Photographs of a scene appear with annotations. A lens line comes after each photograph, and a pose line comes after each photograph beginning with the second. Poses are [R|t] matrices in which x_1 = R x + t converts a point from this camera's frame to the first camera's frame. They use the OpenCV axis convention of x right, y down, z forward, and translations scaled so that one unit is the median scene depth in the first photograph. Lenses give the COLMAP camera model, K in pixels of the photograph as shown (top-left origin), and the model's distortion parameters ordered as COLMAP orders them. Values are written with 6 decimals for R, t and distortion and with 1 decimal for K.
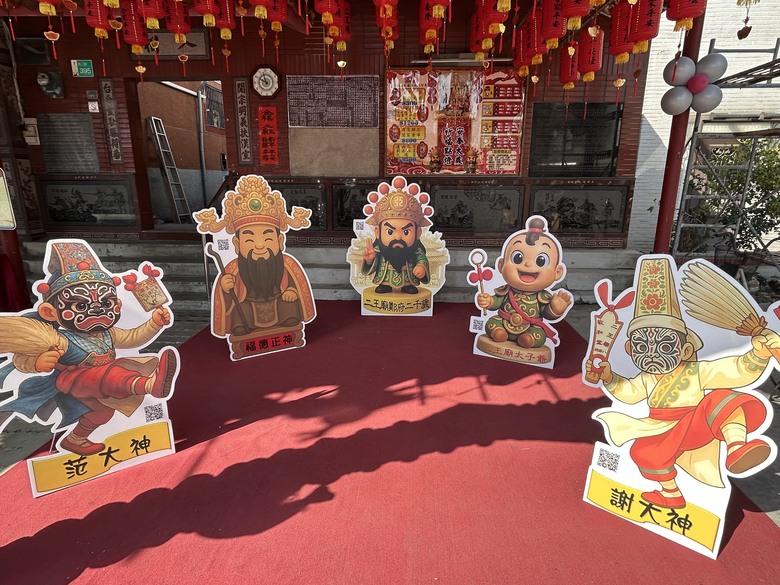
lens RADIAL K [[441.2, 0, 391.9], [0, 441.2, 293.2], [0, 0, 1]] dist [-0.000773, 0.000016]
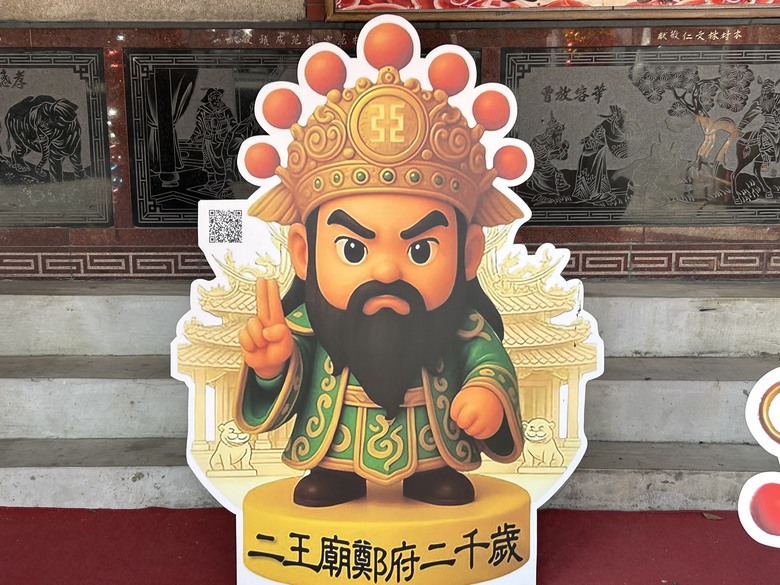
lens RADIAL K [[1164.9, 0, 388.2], [0, 1164.9, 292.3], [0, 0, 1]] dist [0.107856, 0.000000]
pose [[0.999408, -0.017394, 0.029691, -0.004264], [0.018337, 0.999326, -0.031795, -0.094816], [-0.029118, 0.032321, 0.999053, 0.366134]]
